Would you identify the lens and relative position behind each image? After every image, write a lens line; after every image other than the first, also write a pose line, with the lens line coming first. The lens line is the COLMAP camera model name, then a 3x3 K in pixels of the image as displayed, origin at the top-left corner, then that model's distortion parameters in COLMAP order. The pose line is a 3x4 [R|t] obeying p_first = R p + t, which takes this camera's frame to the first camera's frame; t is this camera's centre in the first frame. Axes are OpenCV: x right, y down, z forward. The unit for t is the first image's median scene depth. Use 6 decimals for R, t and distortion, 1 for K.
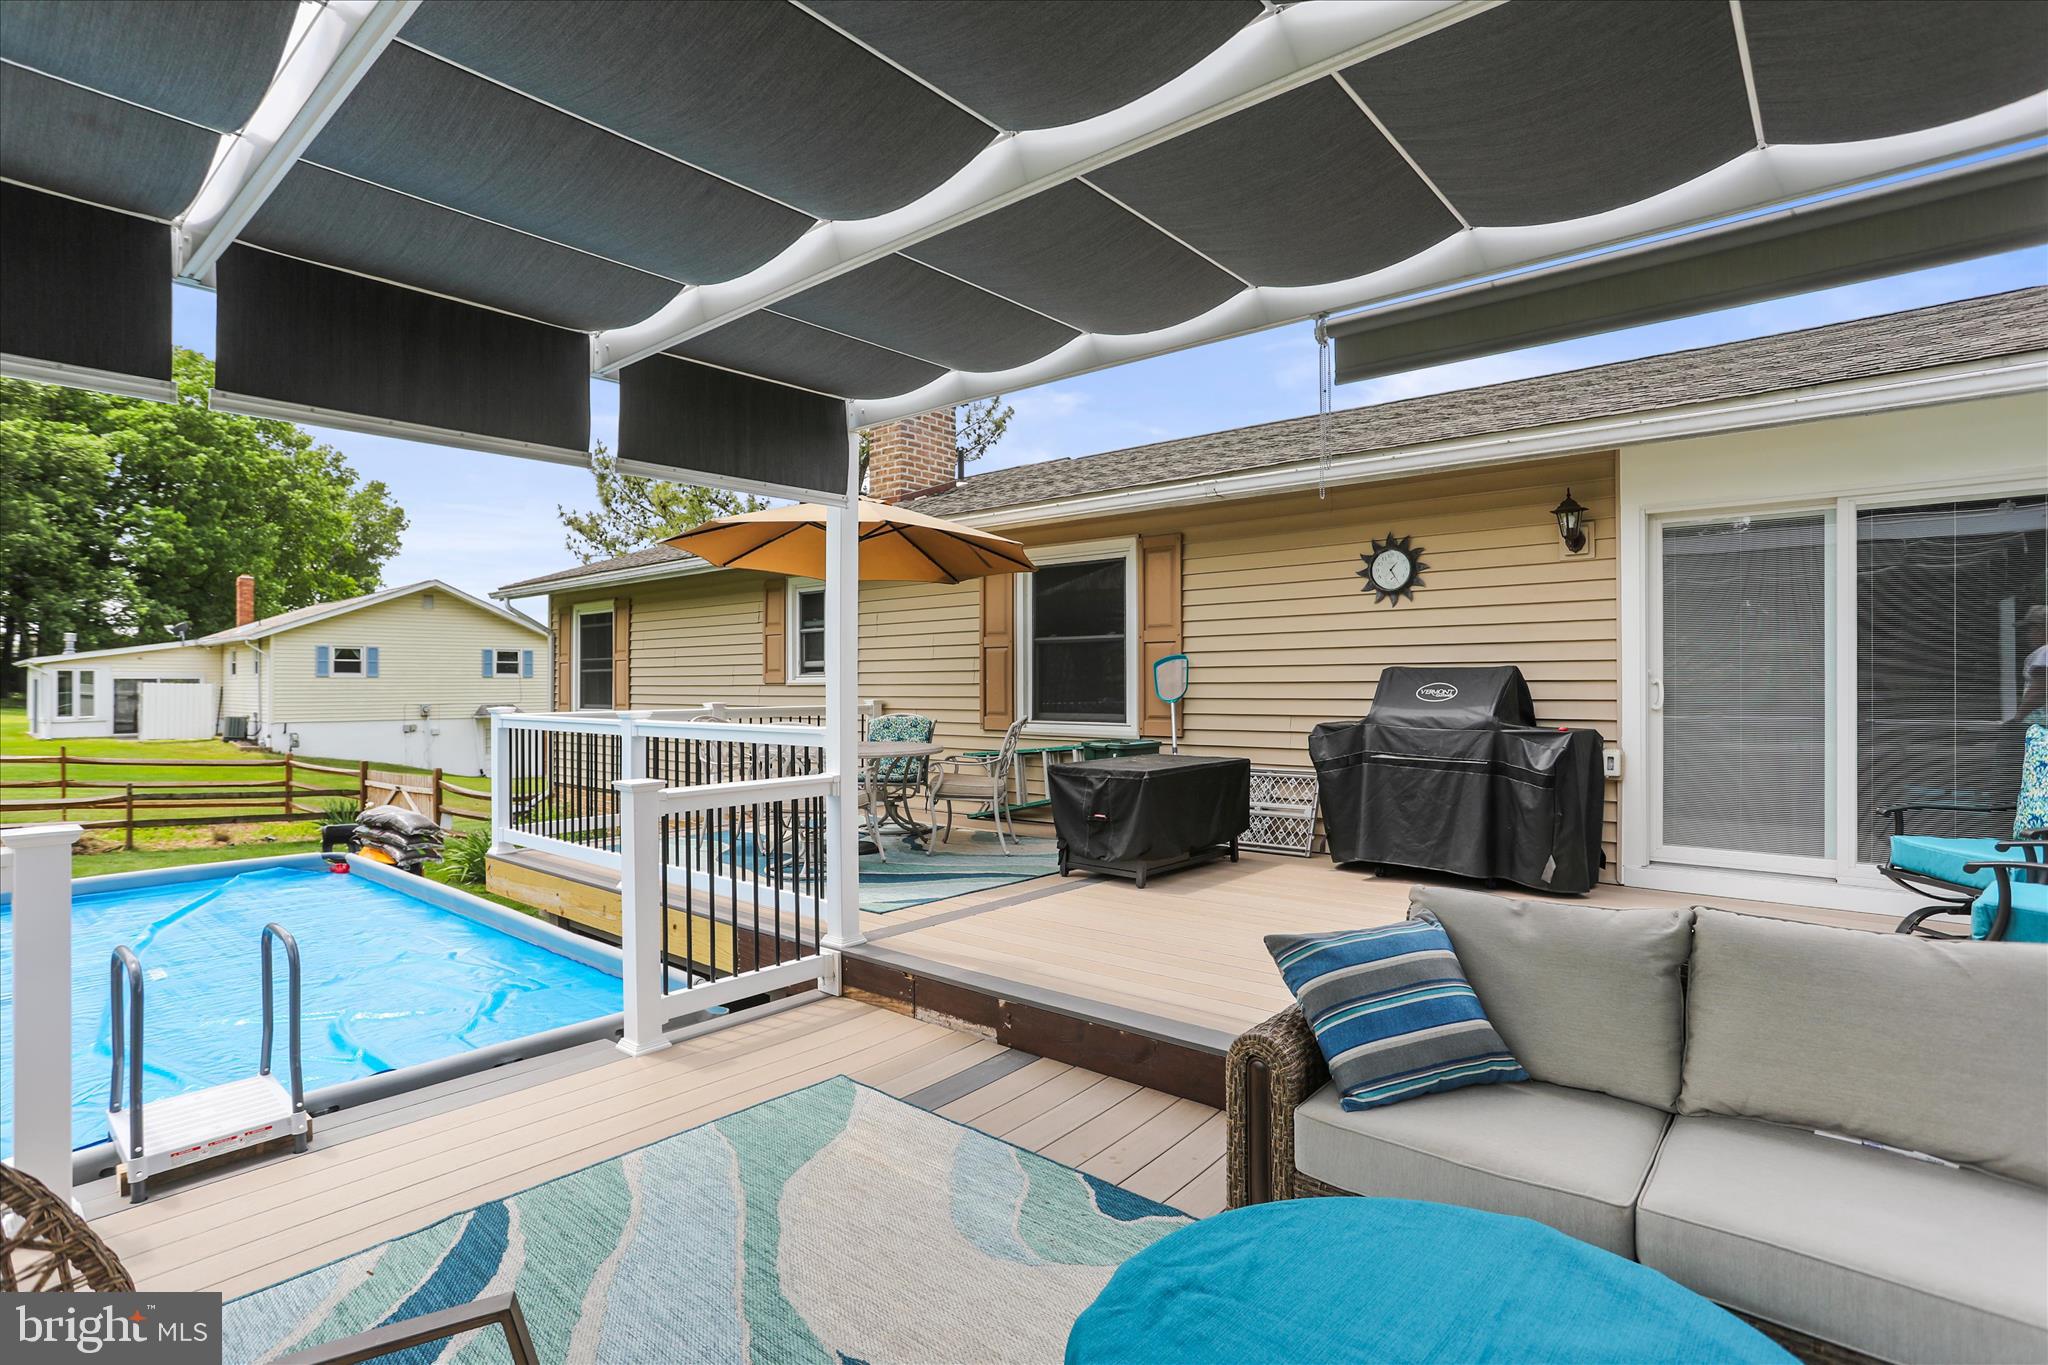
lens RADIAL K [[1005.0, 0, 1029.0], [0, 1005.0, 685.9], [0, 0, 1]] dist [-0.047321, 0.021681]
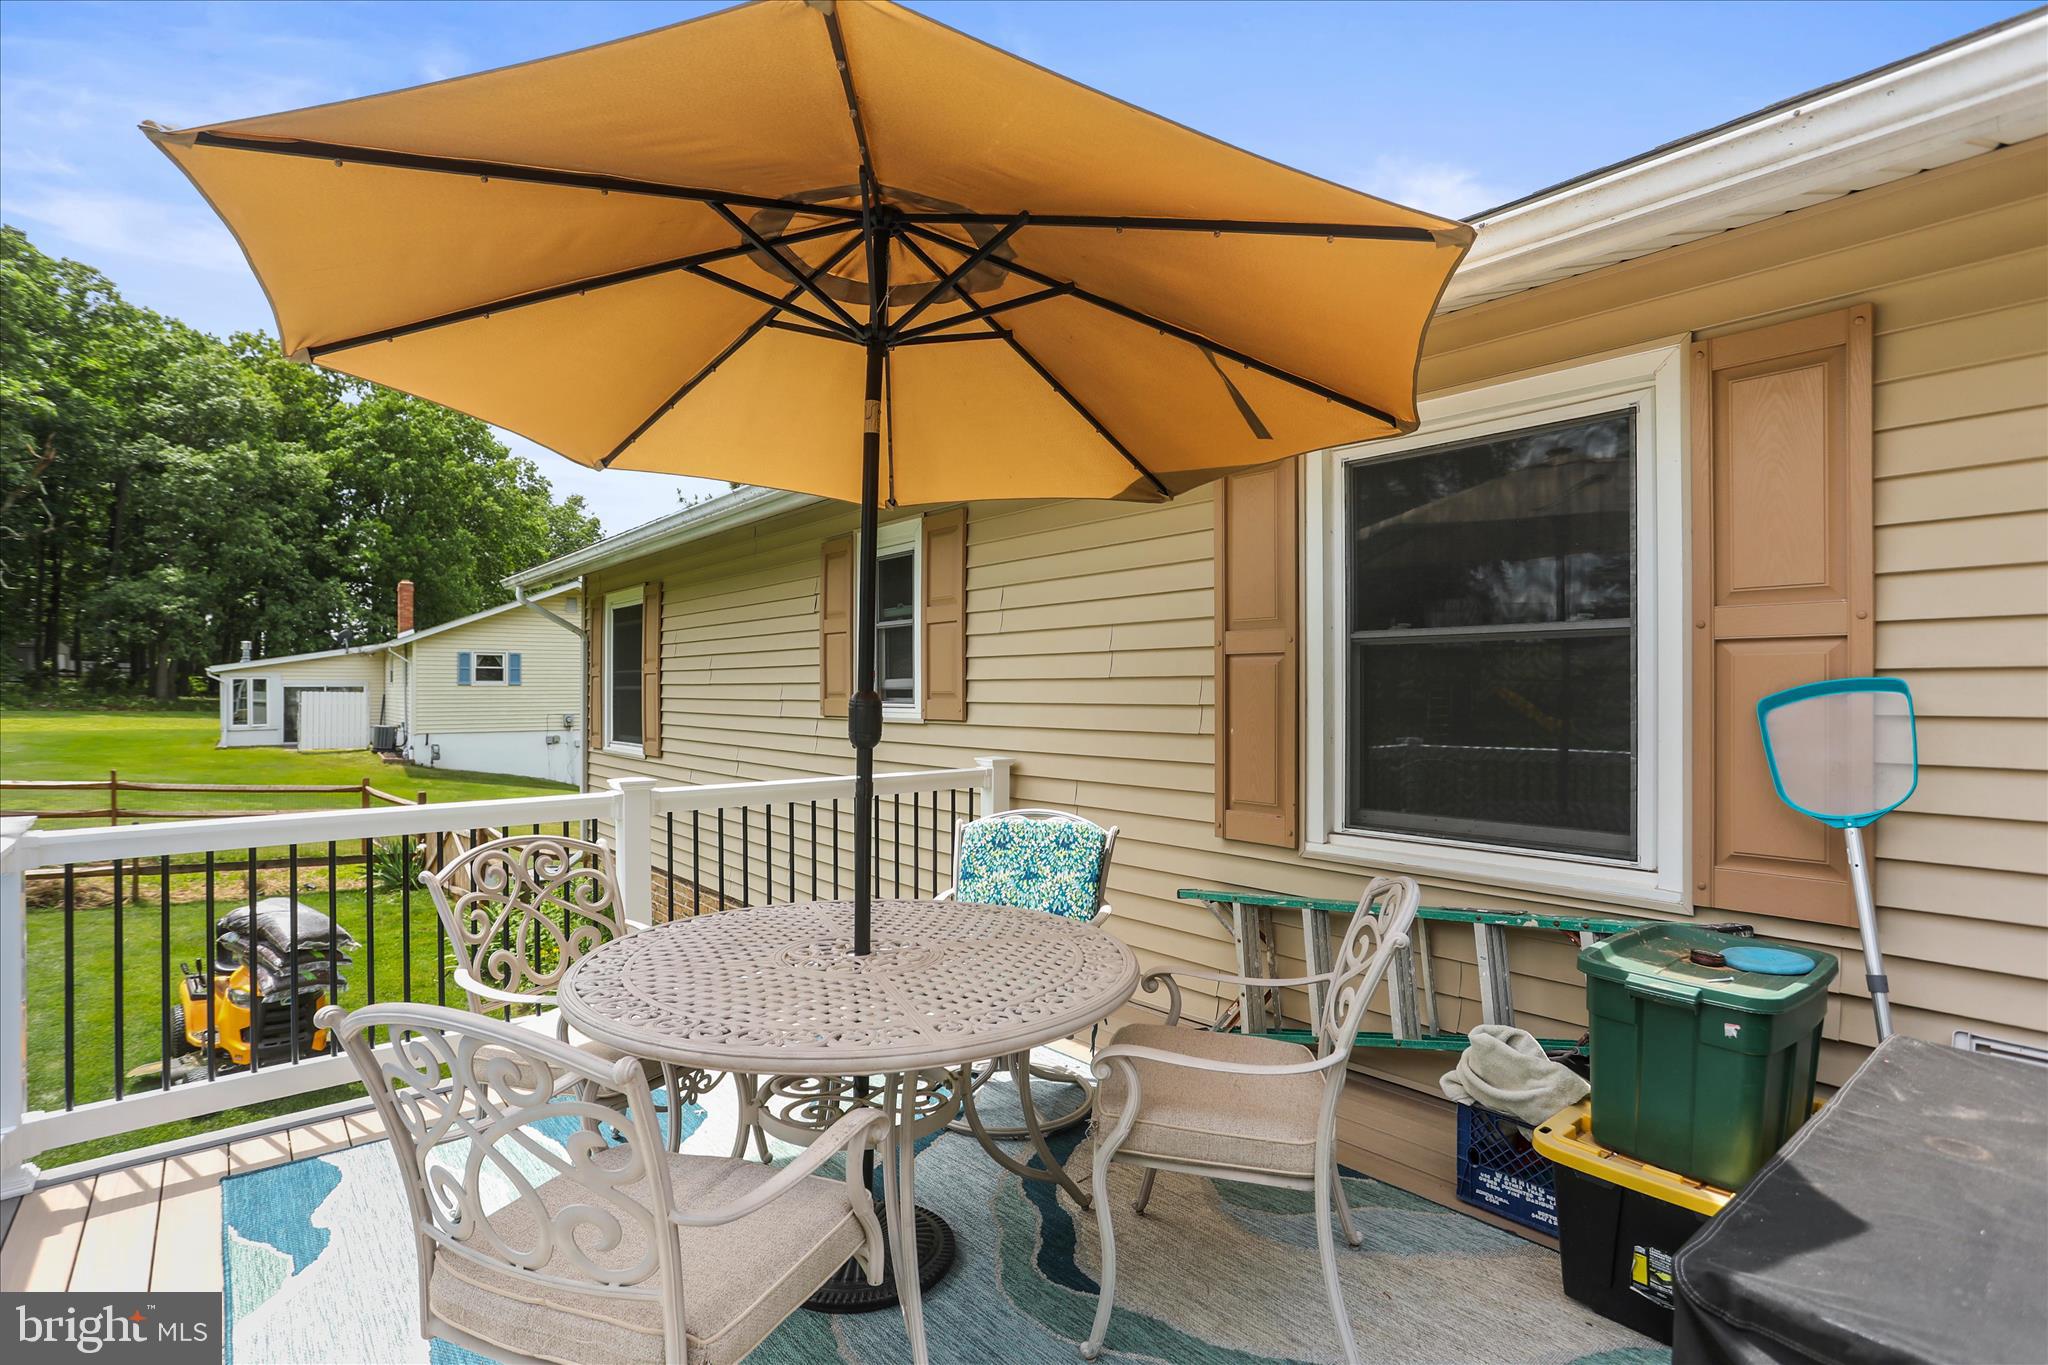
lens RADIAL K [[1005.0, 0, 1027.6], [0, 1005.0, 692.6], [0, 0, 1]] dist [-0.047321, 0.021681]
pose [[0.983854, 0.001746, -0.178962, -0.034149], [-0.000976, 0.999990, 0.004390, -0.015468], [0.178968, -0.004145, 0.983846, 0.363201]]
